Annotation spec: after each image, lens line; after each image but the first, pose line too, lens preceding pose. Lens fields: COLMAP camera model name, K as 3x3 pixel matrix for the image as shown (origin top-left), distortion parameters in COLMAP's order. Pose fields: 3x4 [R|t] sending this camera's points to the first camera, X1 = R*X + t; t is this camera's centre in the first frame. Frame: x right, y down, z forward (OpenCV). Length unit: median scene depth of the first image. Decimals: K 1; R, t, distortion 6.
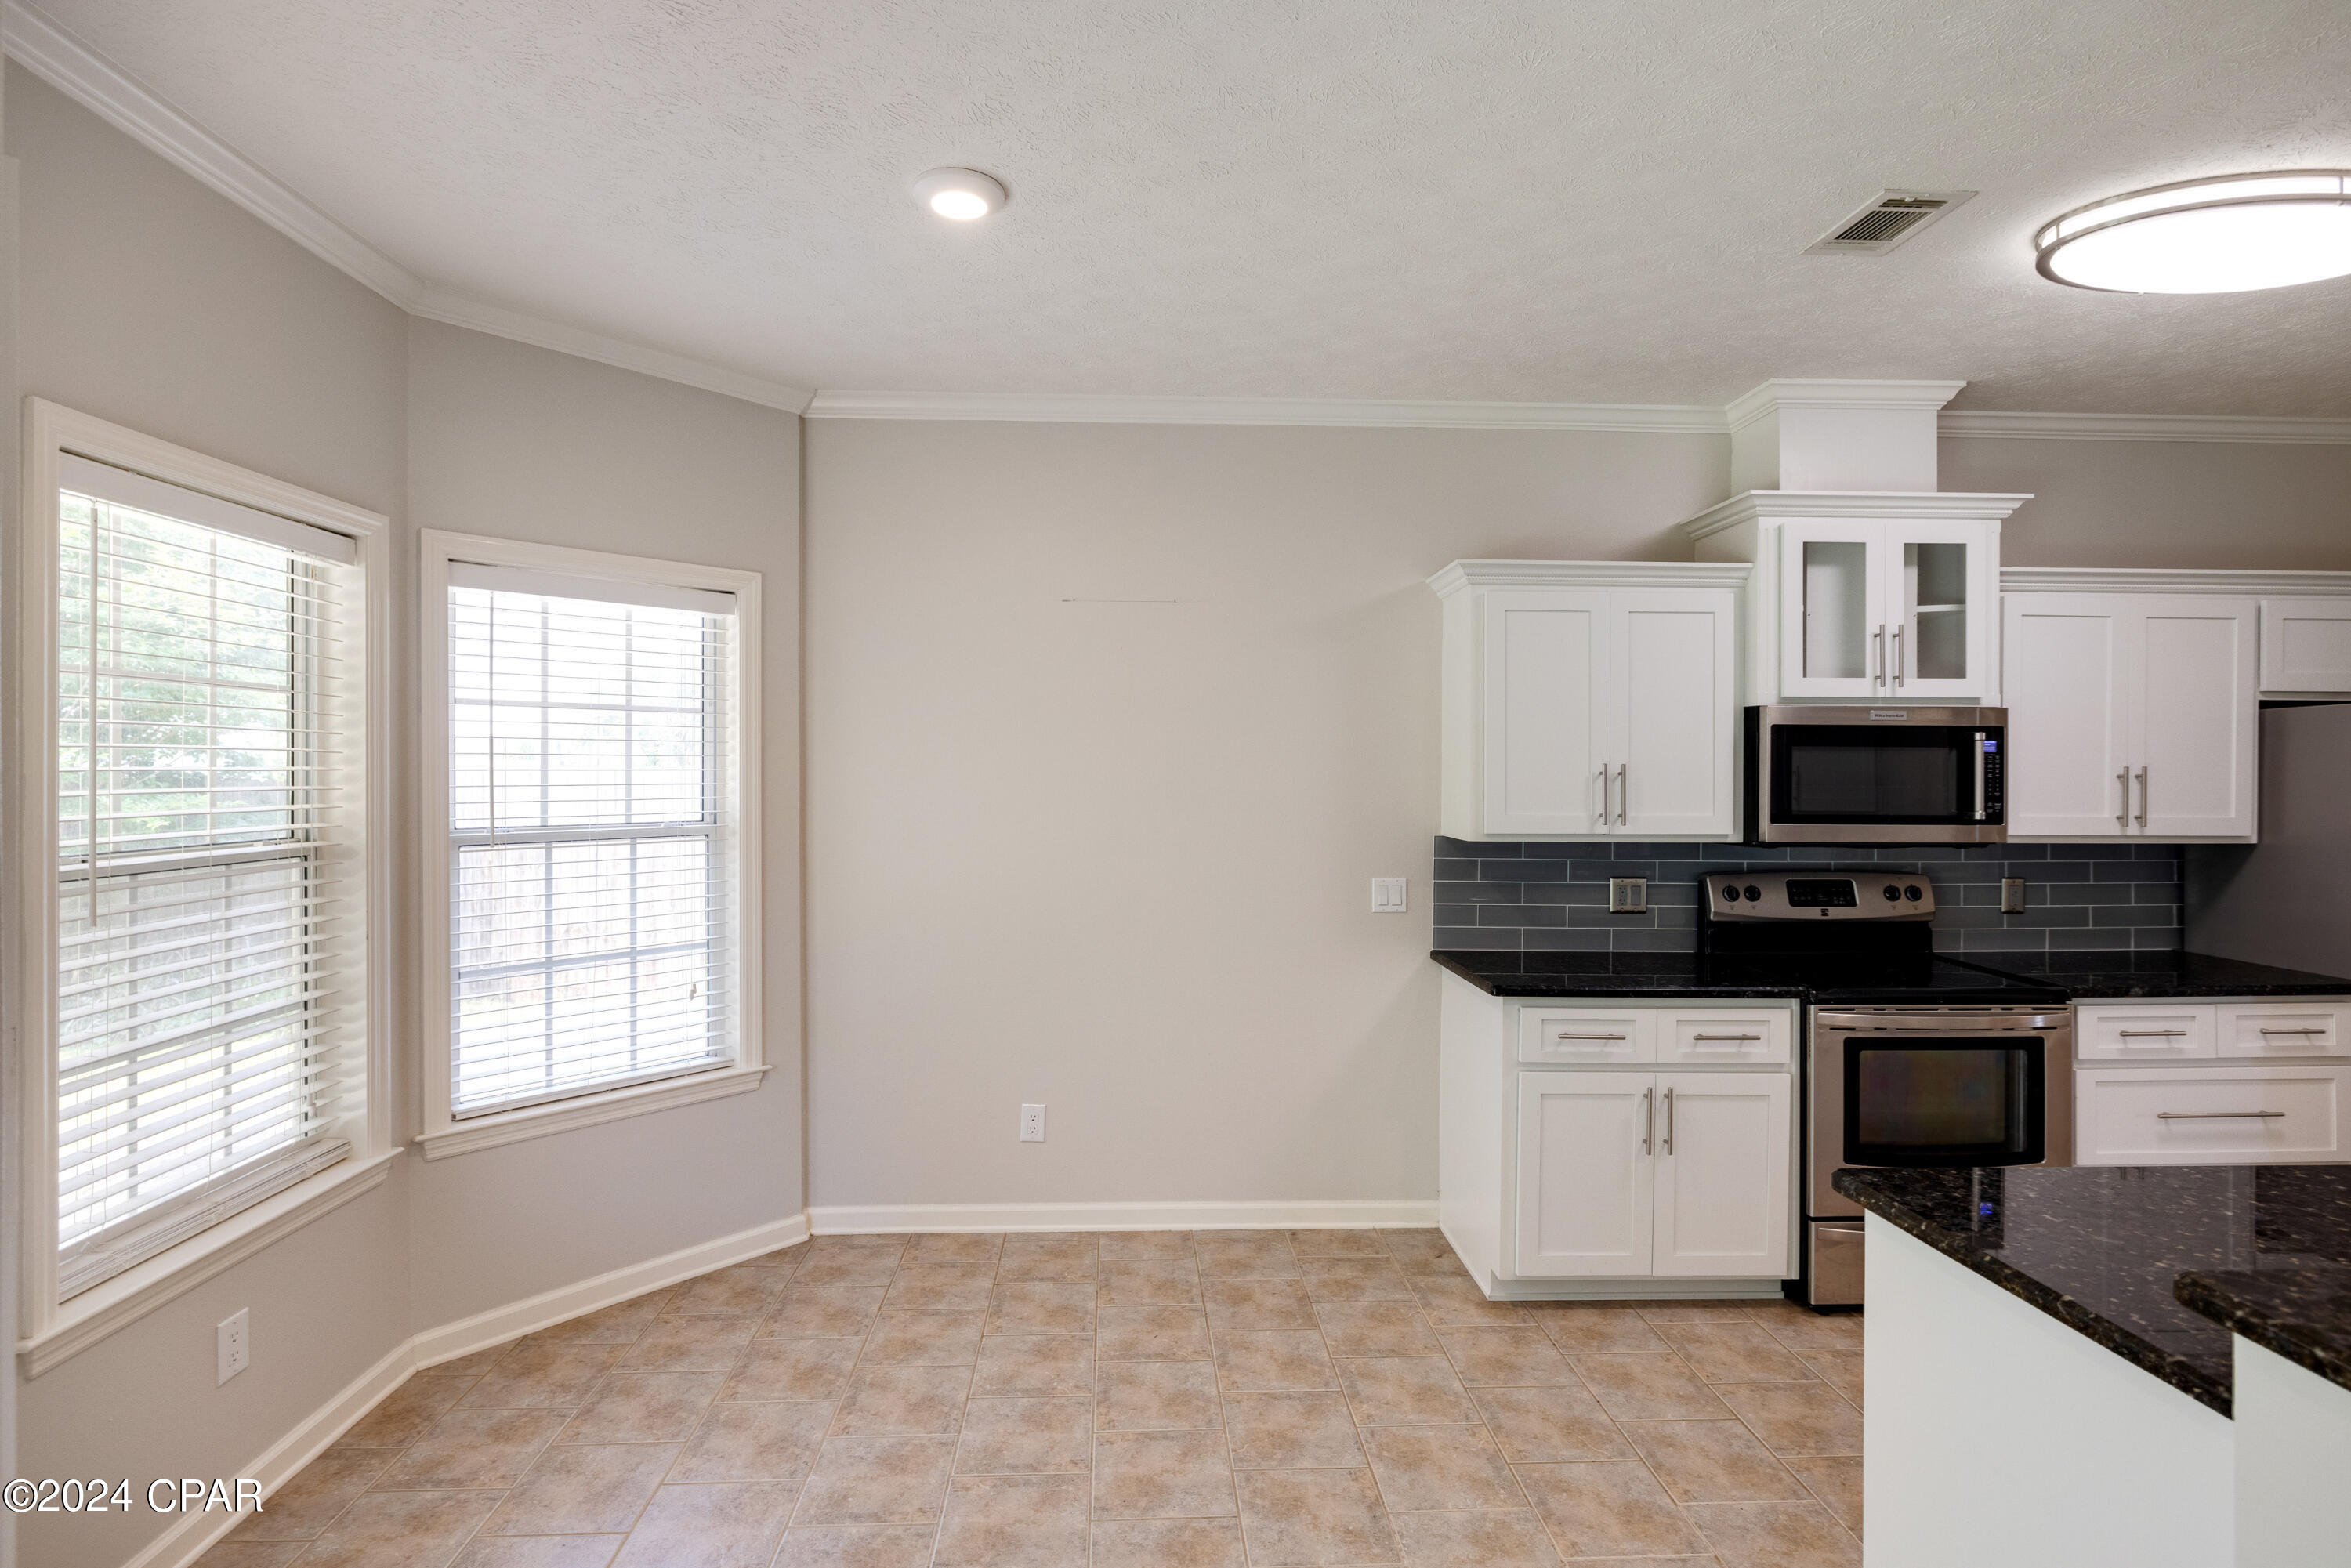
lens RADIAL K [[1143.9, 0, 1159.1], [0, 1143.9, 766.8], [0, 0, 1]] dist [-0.008053, 0.000284]
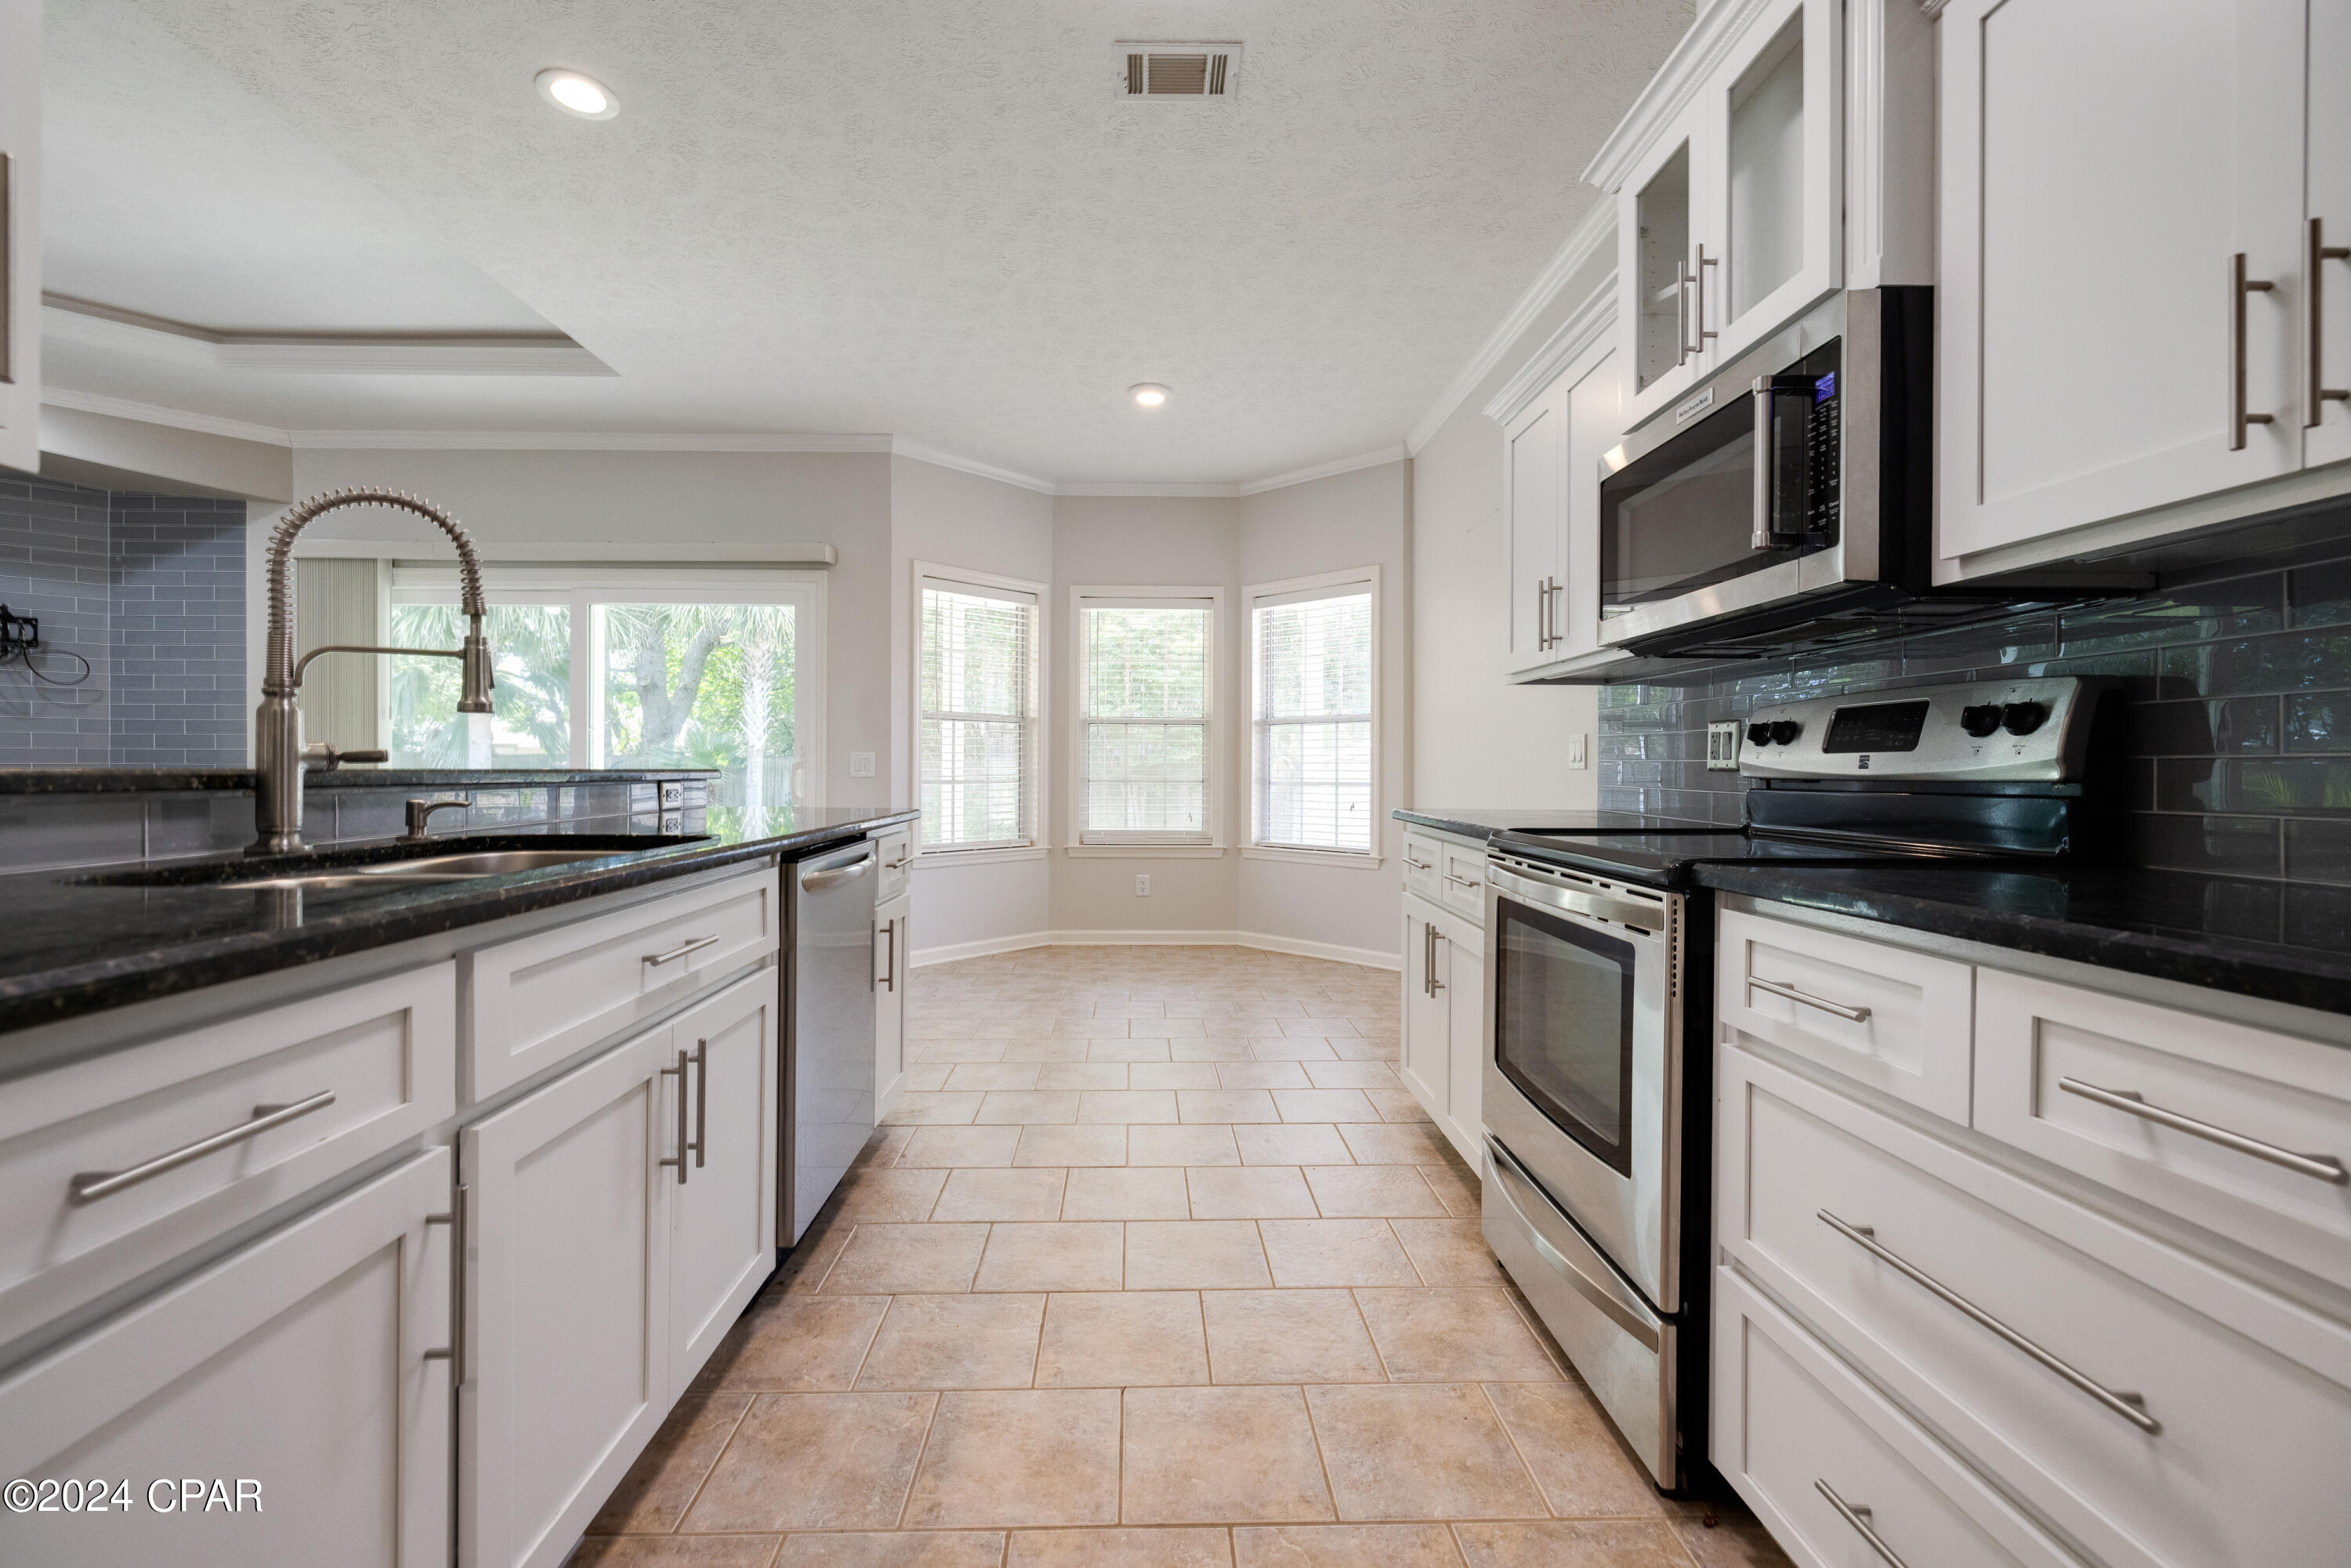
lens RADIAL K [[996.9, 0, 1181.1], [0, 996.9, 772.7], [0, 0, 1]] dist [-0.000783, 0.000210]
pose [[-0.004645, -0.002371, -0.999986, 1.130283], [-0.004636, 0.999986, -0.002350, 0.143161], [0.999978, 0.004625, -0.004656, 0.713507]]
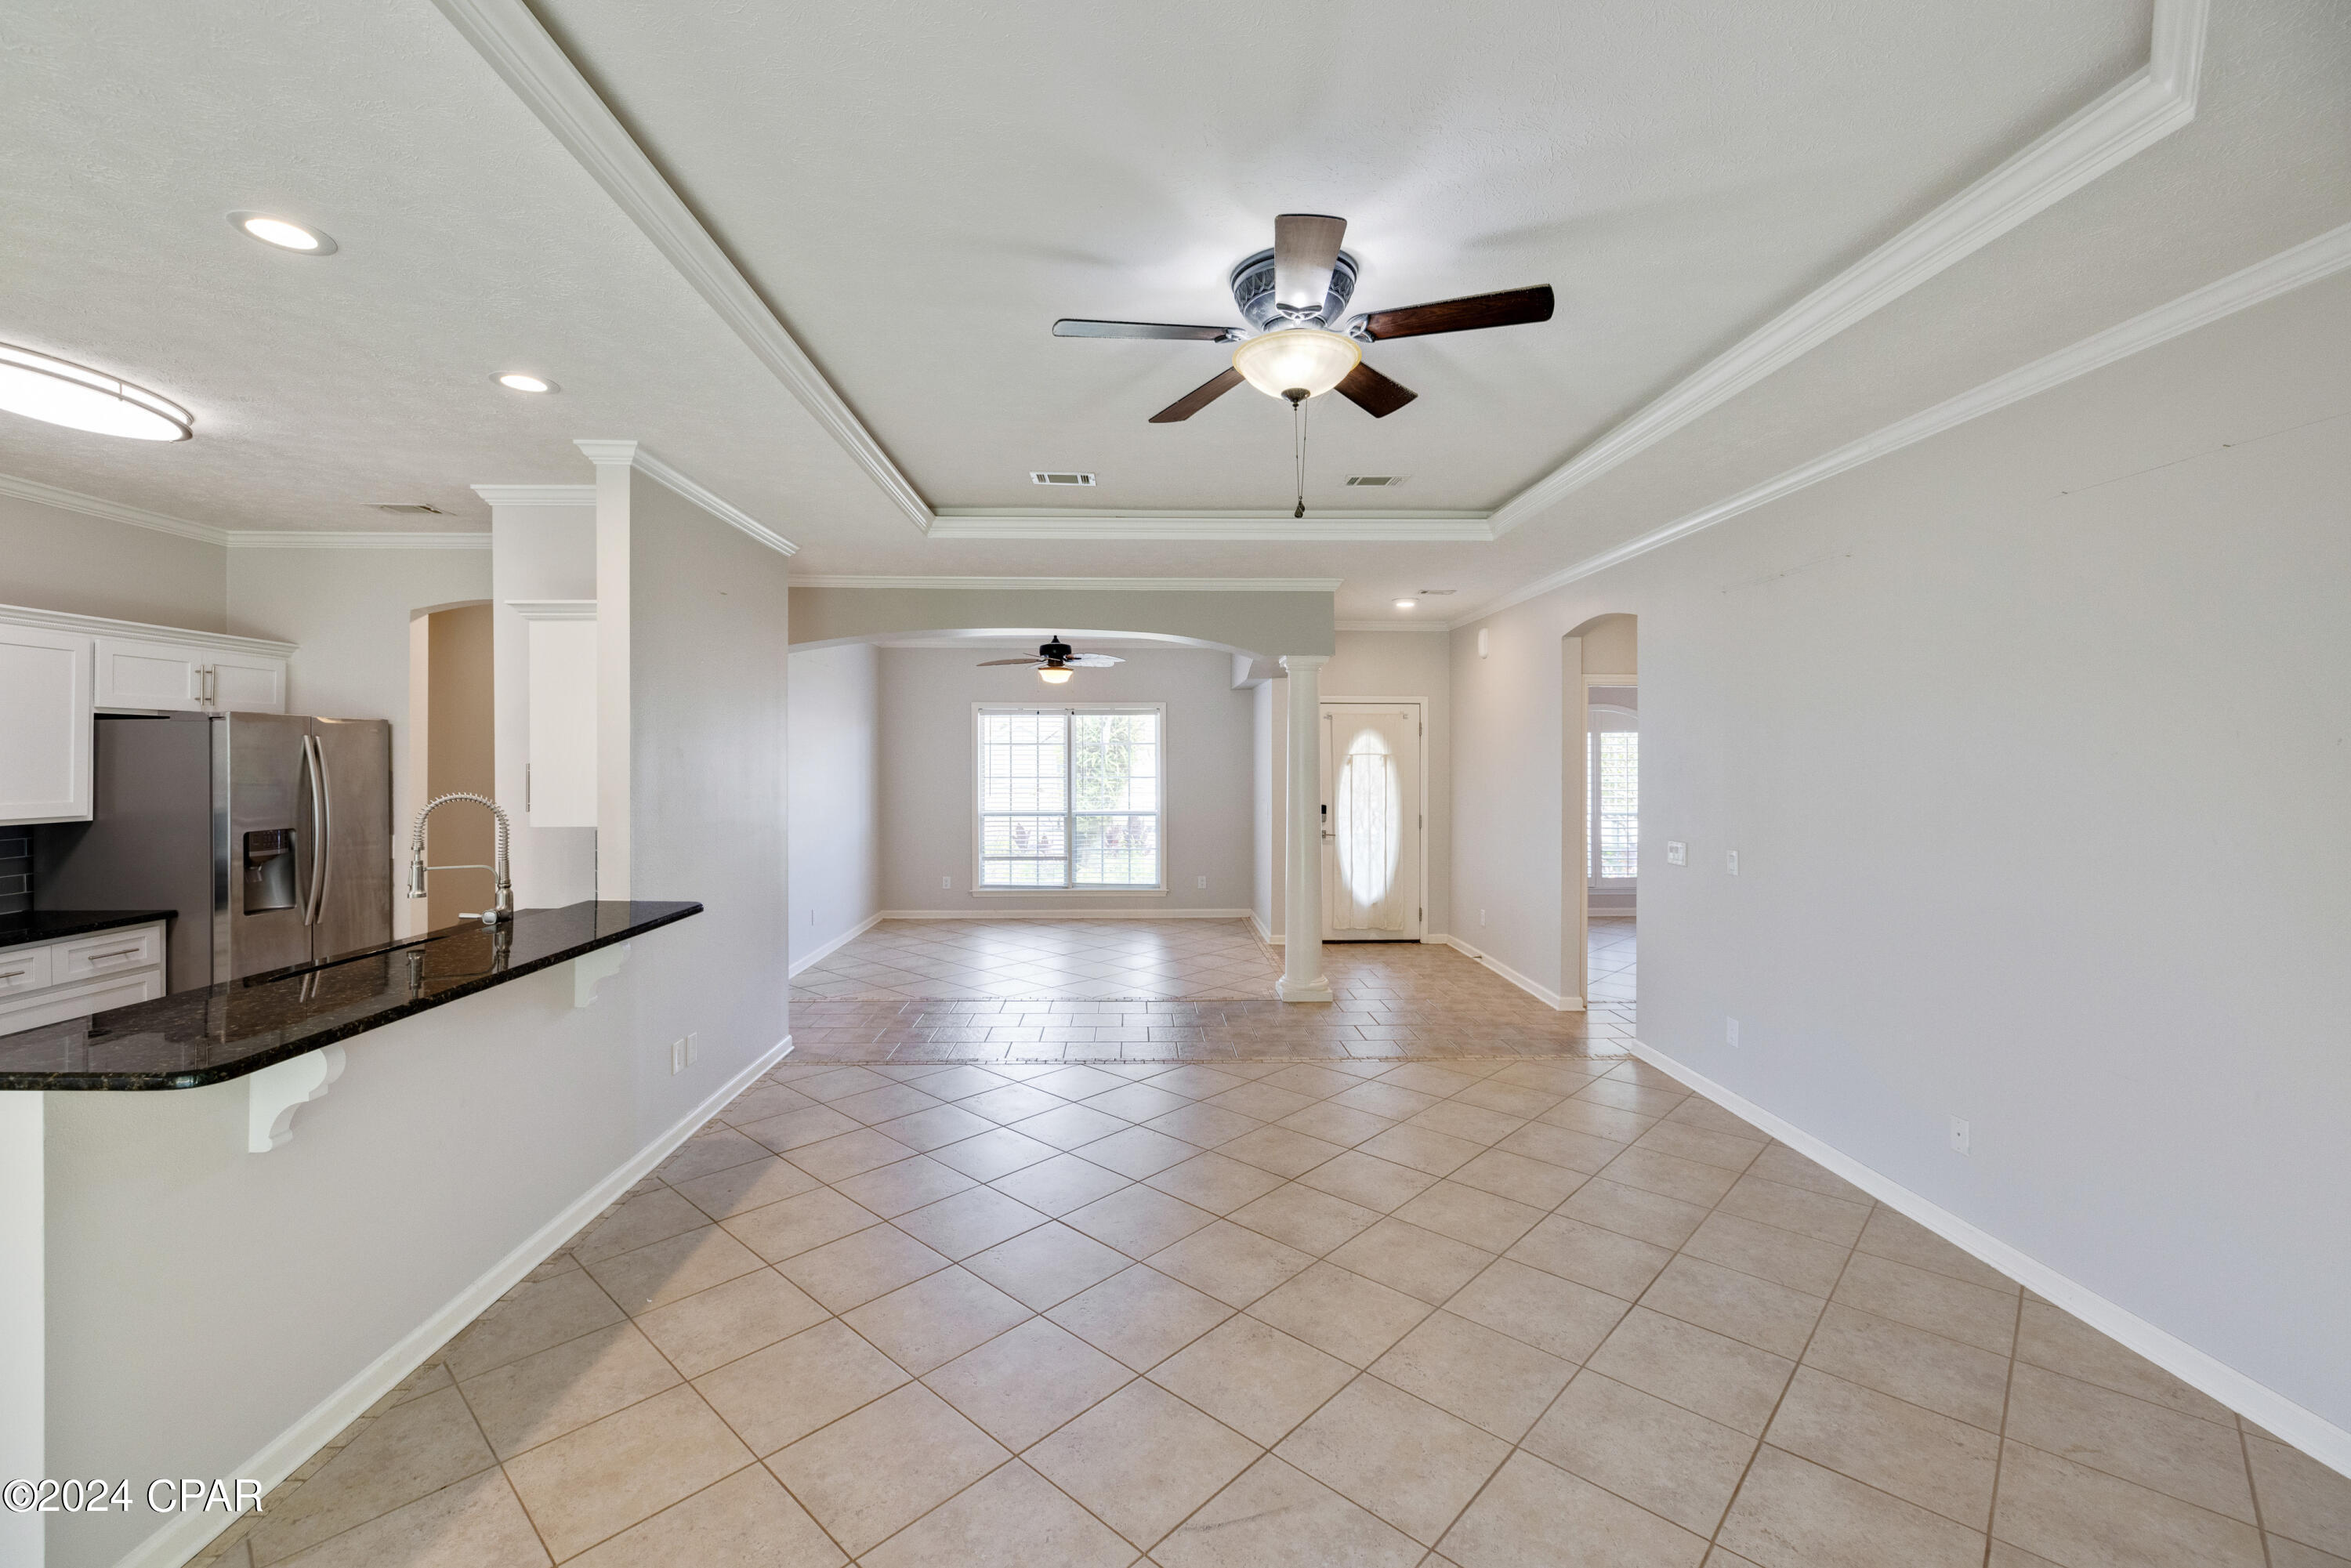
lens RADIAL K [[983.3, 0, 1158.3], [0, 983.3, 759.2], [0, 0, 1]] dist [-0.002982, -0.001144]
pose [[0.011934, -0.004322, 0.999919, -0.169360], [-0.000690, 0.999990, 0.004330, -0.010775], [-0.999929, -0.000741, 0.011931, -0.269365]]
